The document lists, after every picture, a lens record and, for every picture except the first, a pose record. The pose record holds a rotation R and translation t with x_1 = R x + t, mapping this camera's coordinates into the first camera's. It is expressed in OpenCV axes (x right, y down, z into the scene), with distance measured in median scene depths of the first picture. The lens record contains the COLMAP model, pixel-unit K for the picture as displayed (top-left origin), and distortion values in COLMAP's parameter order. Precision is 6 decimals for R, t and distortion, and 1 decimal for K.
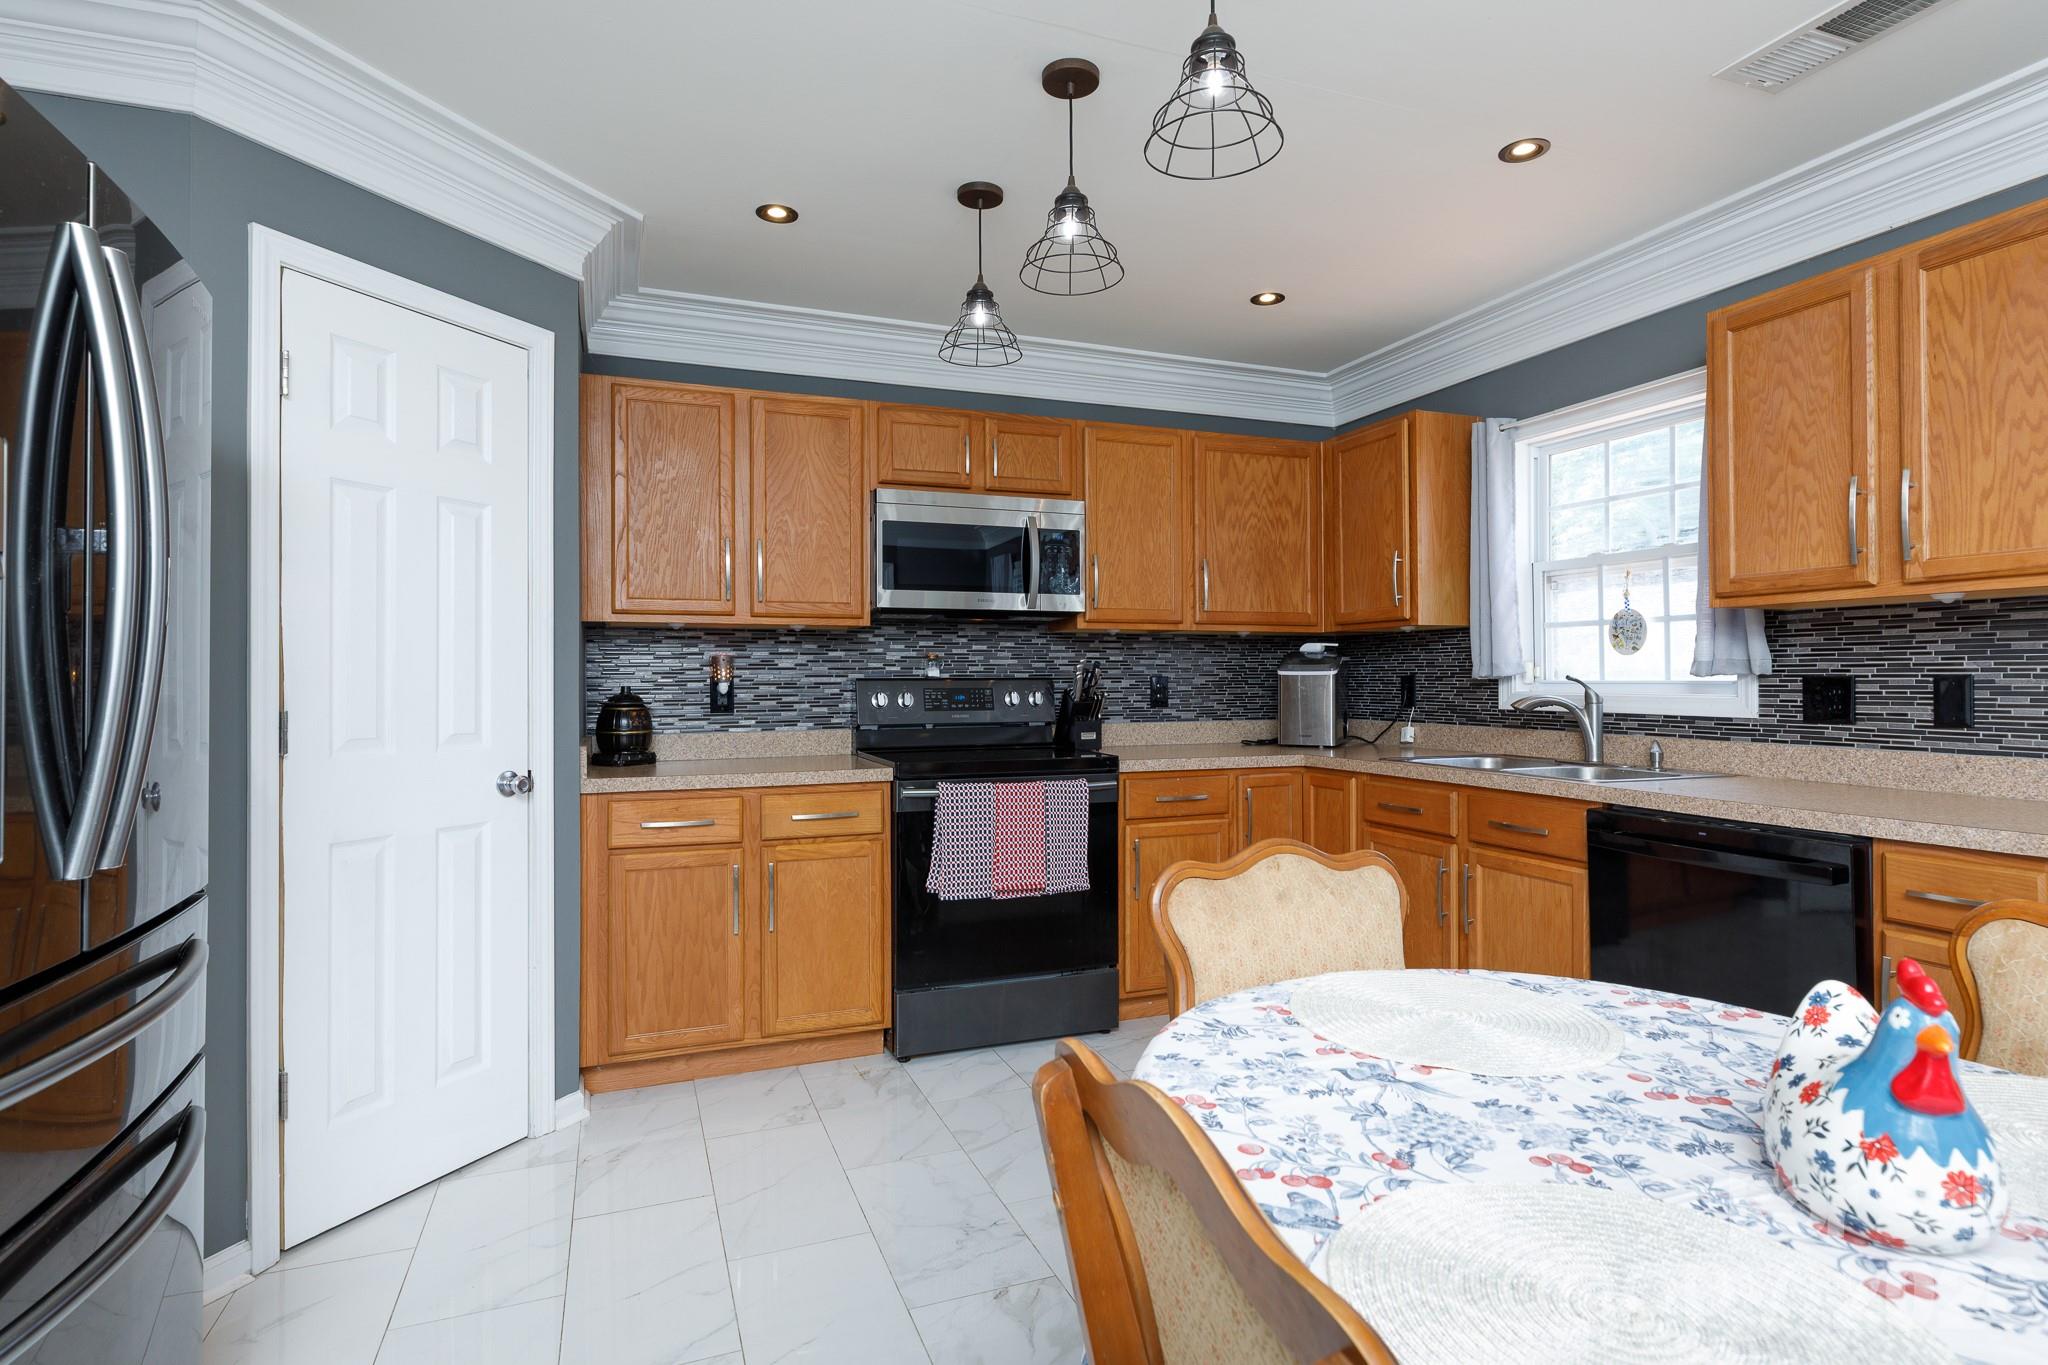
lens RADIAL K [[1039.9, 0, 1023.0], [0, 1039.9, 674.2], [0, 0, 1]] dist [-0.001557, 0.002117]
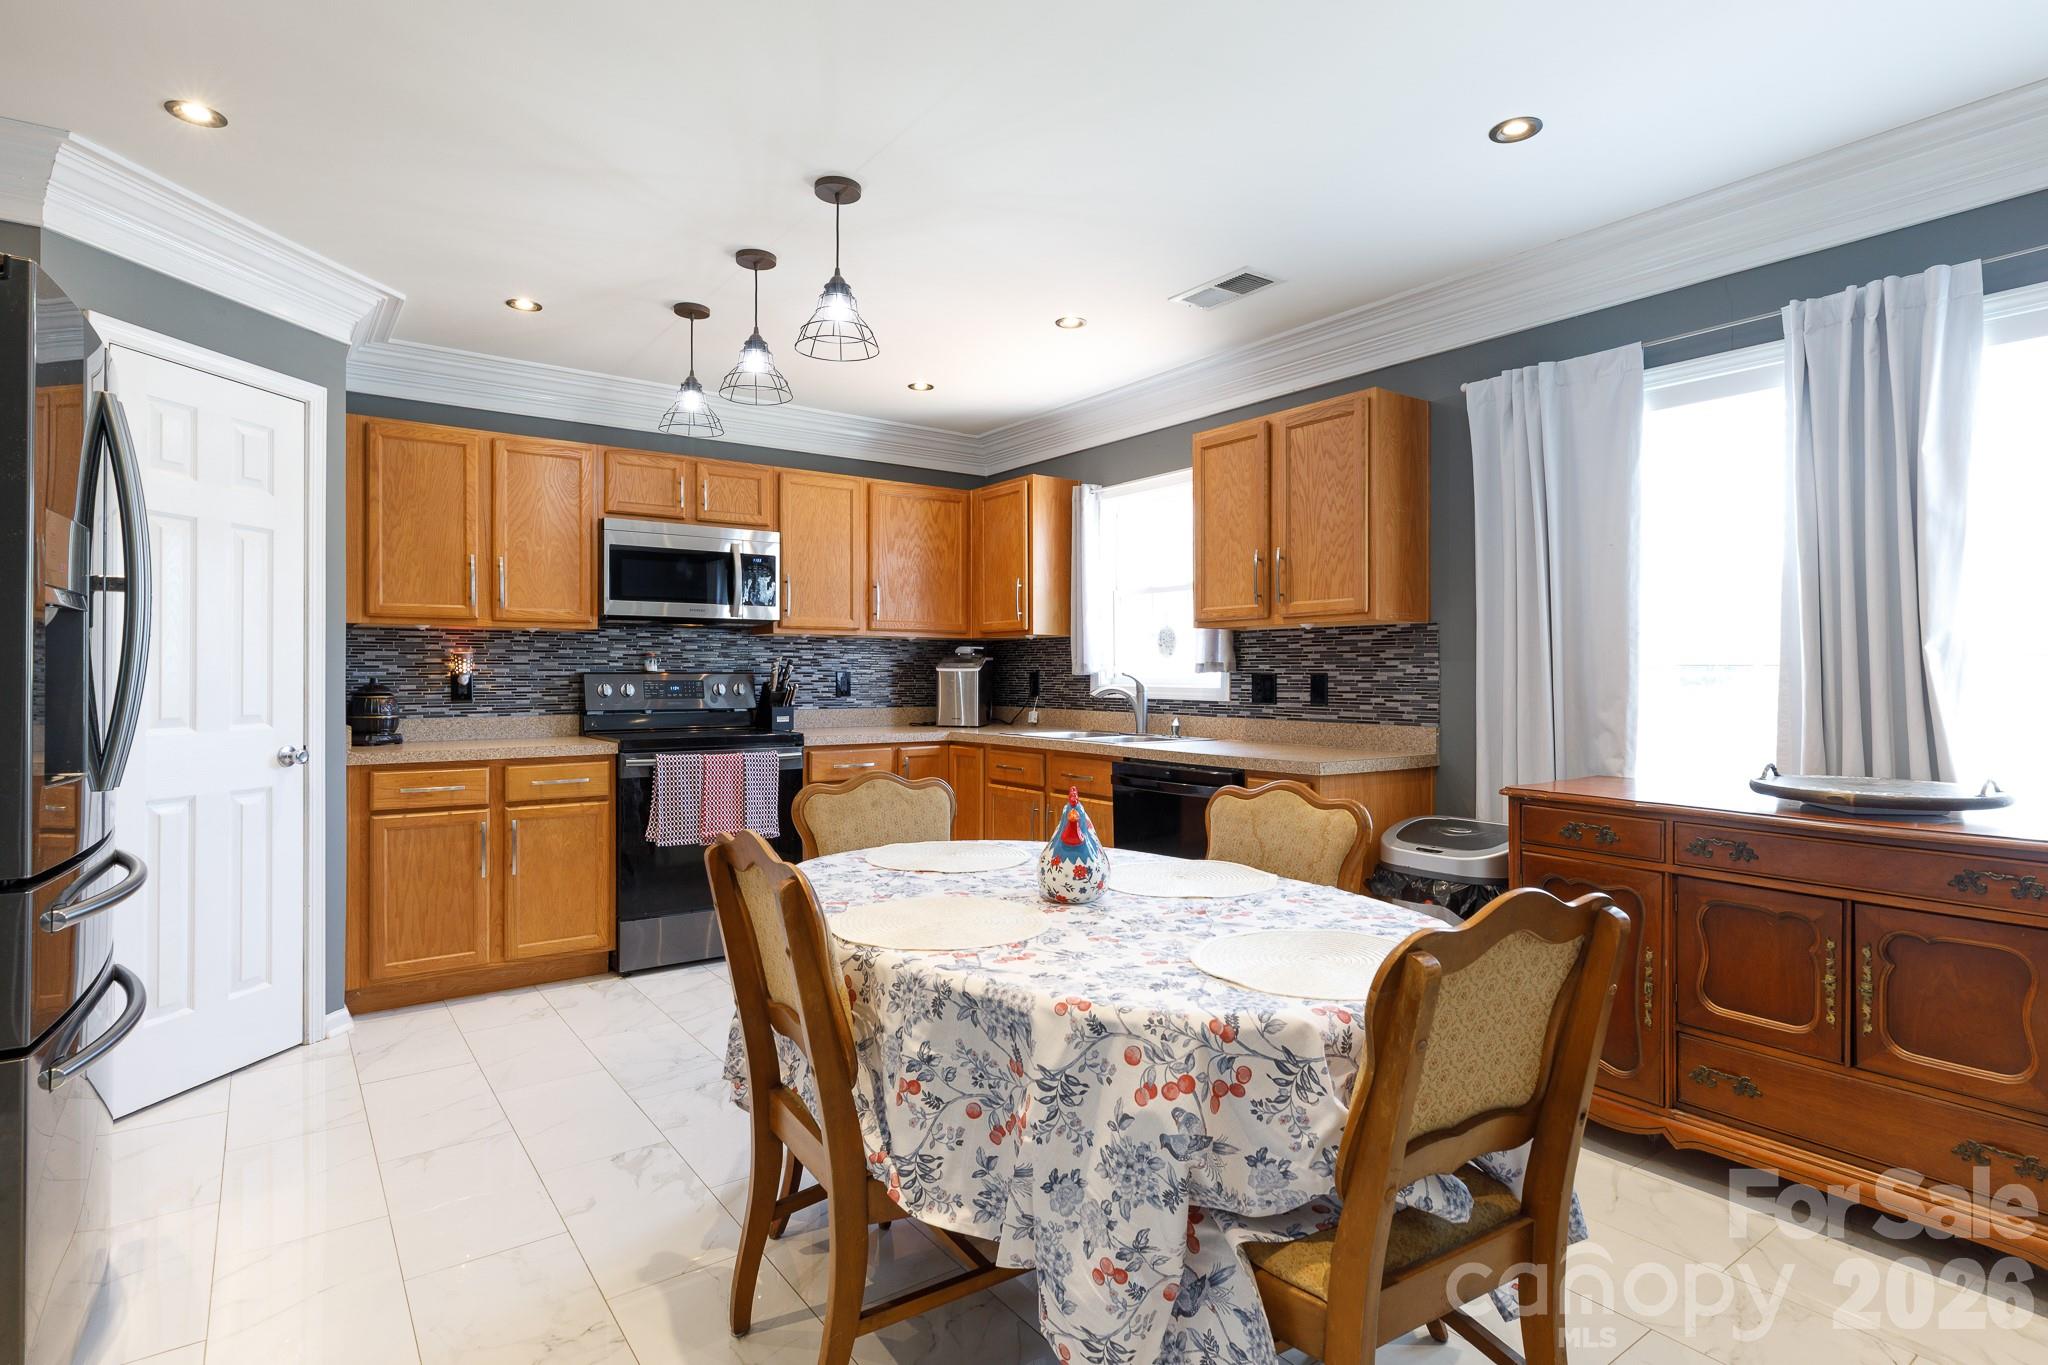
lens RADIAL K [[1039.9, 0, 1022.3], [0, 1039.9, 673.5], [0, 0, 1]] dist [-0.001557, 0.002117]
pose [[0.966470, 0.004580, 0.256737, 0.022026], [-0.005424, 0.999982, 0.002581, -0.000401], [-0.256721, -0.003887, 0.966478, -0.311148]]
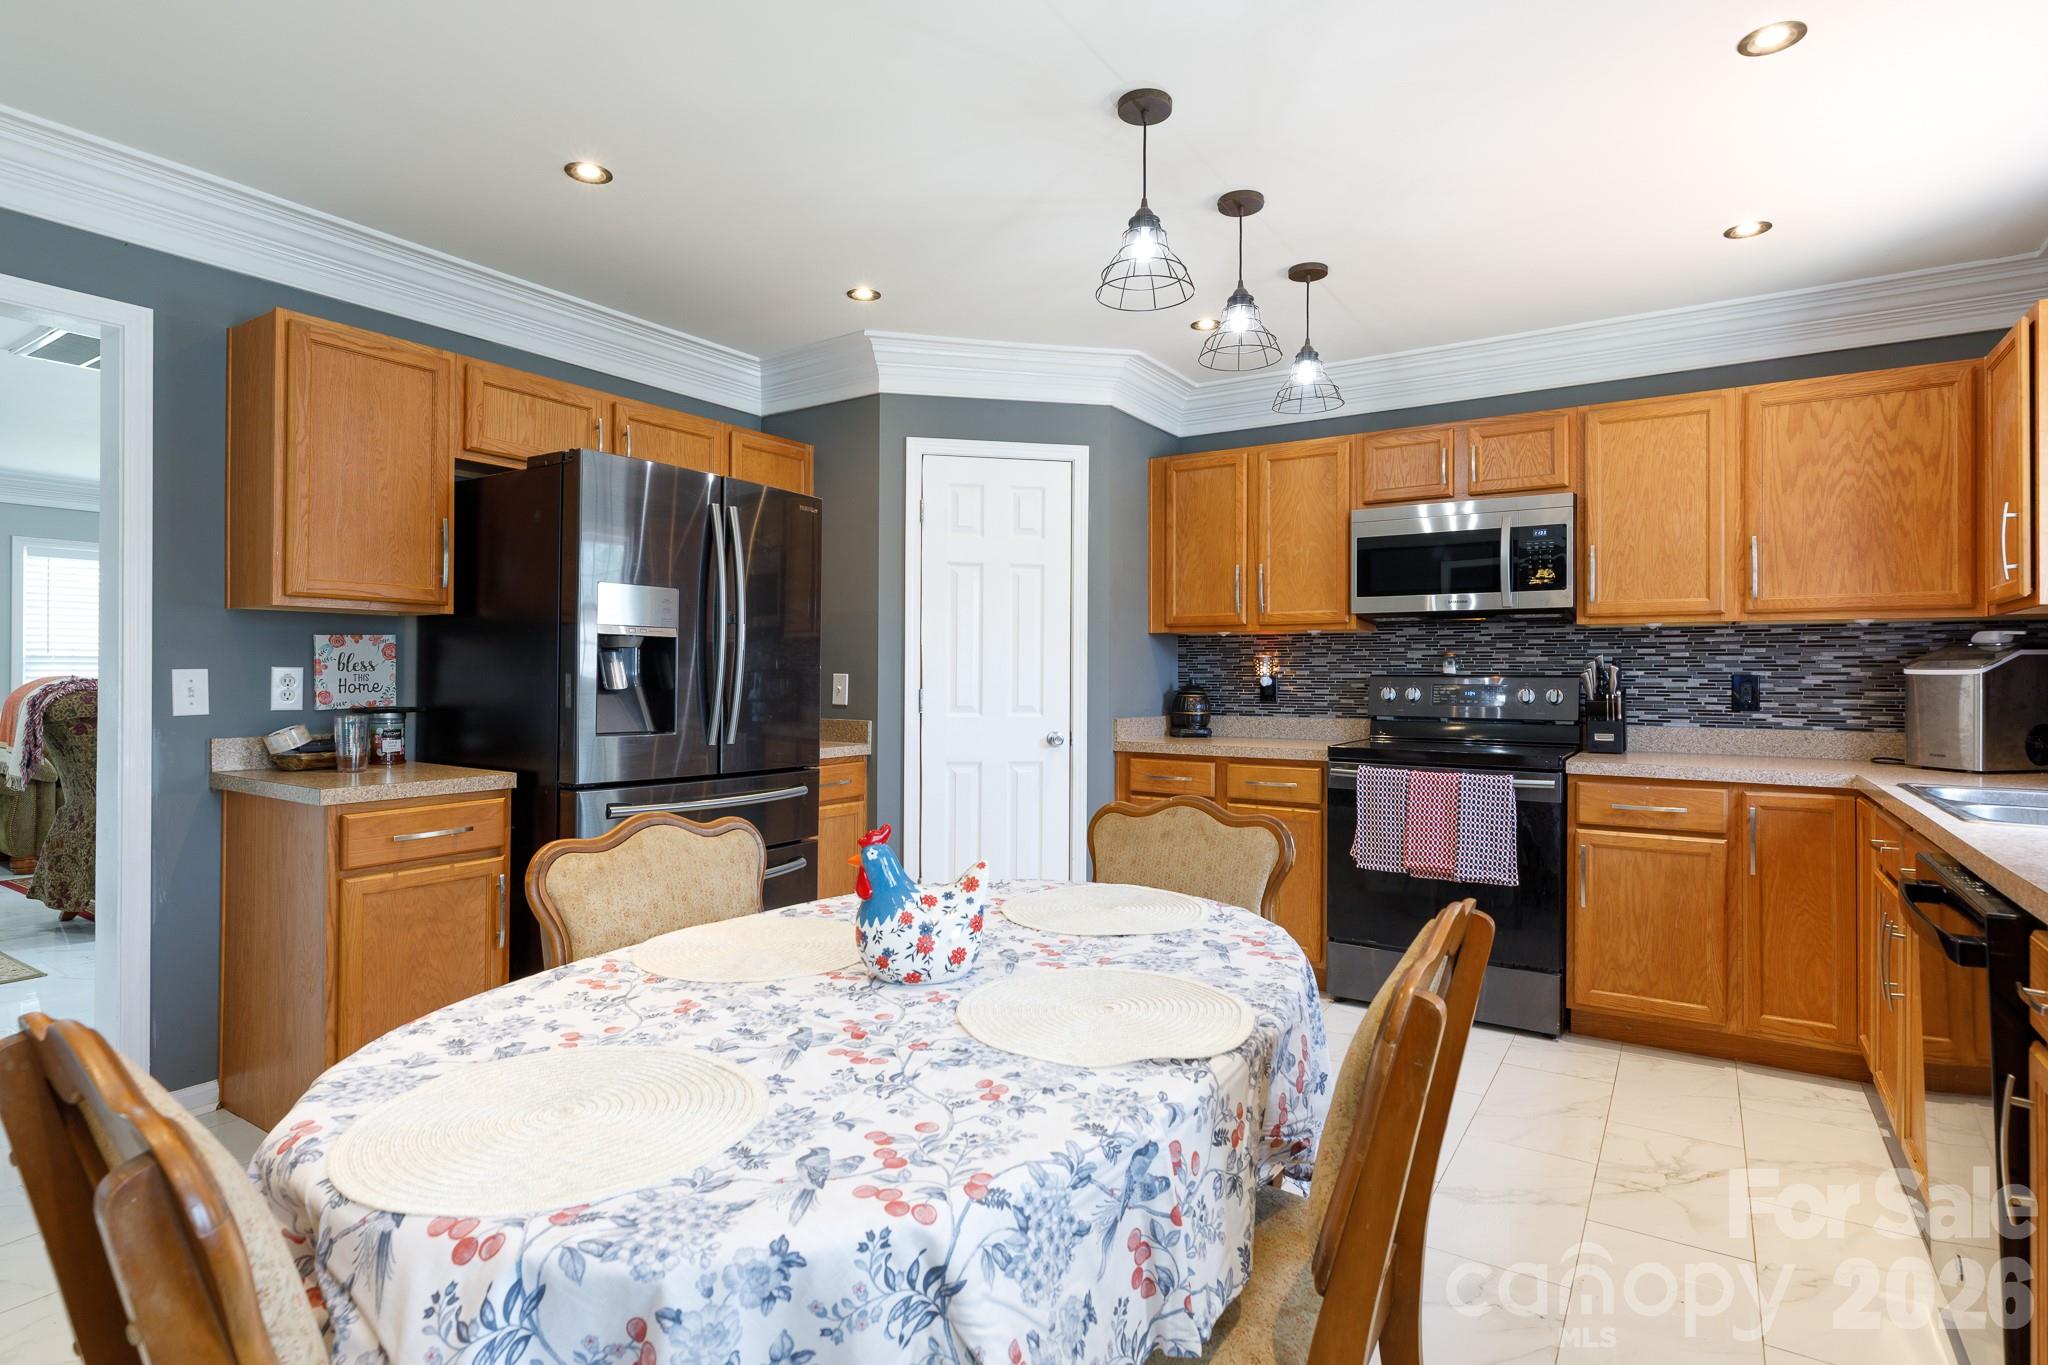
lens RADIAL K [[1039.9, 0, 1017.3], [0, 1039.9, 678.3], [0, 0, 1]] dist [-0.001557, 0.002117]
pose [[0.579090, 0.010686, -0.815194, 0.578821], [-0.001957, 0.999929, 0.011718, -0.004831], [0.815261, -0.005191, 0.579070, 0.023970]]
